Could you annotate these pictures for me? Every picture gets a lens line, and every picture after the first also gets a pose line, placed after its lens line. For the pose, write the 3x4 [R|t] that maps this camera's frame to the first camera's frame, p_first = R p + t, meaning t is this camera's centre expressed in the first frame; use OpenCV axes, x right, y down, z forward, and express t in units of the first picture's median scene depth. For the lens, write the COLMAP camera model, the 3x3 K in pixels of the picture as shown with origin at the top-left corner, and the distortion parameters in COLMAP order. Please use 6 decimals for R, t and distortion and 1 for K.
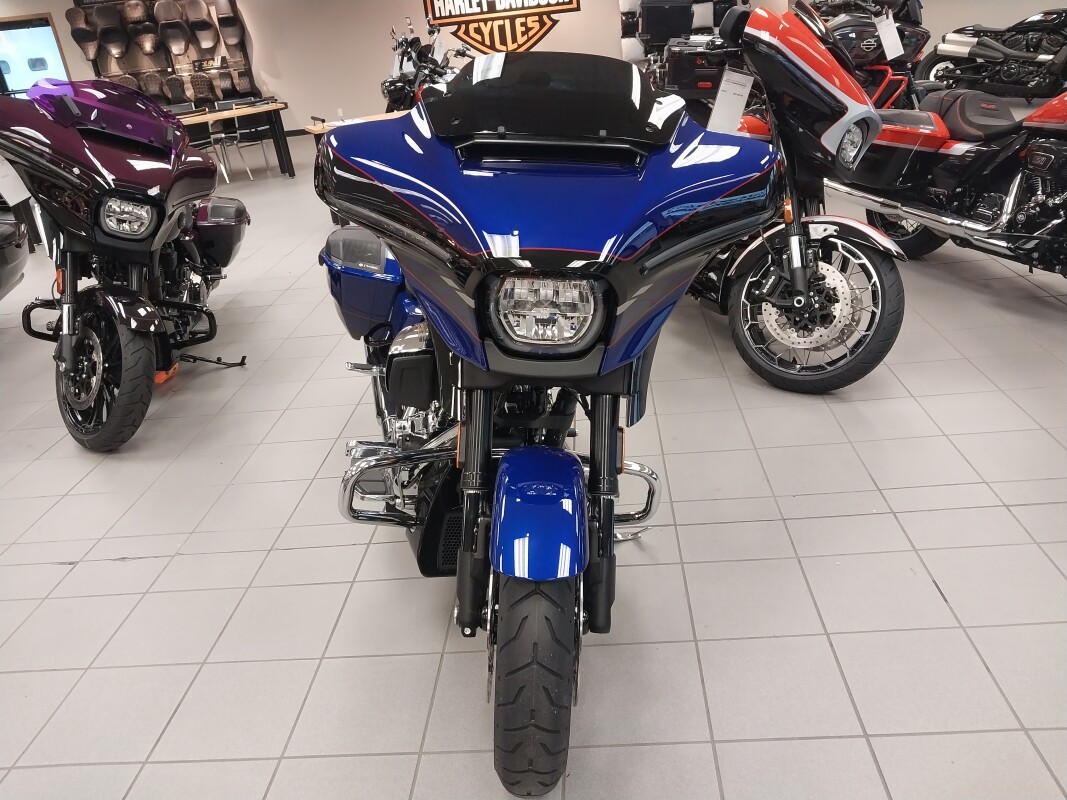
lens RADIAL K [[832.3, 0, 533.5], [0, 832.3, 400.0], [0, 0, 1]] dist [0.000512, -0.011061]
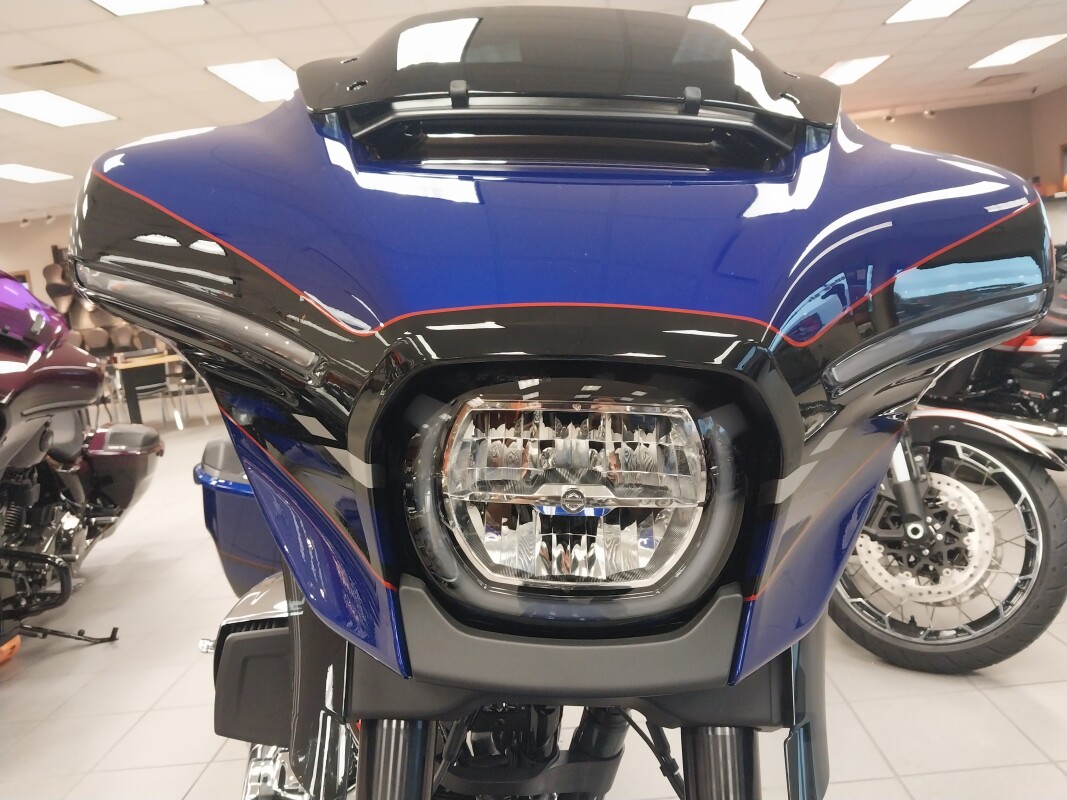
lens RADIAL K [[845.5, 0, 557.3], [0, 845.5, 380.5], [0, 0, 1]] dist [0.000736, -0.002039]
pose [[0.998701, -0.002938, 0.050876, -0.005387], [0.019150, 0.946805, -0.321236, -0.018943], [-0.047226, 0.321793, 0.945631, 0.324402]]
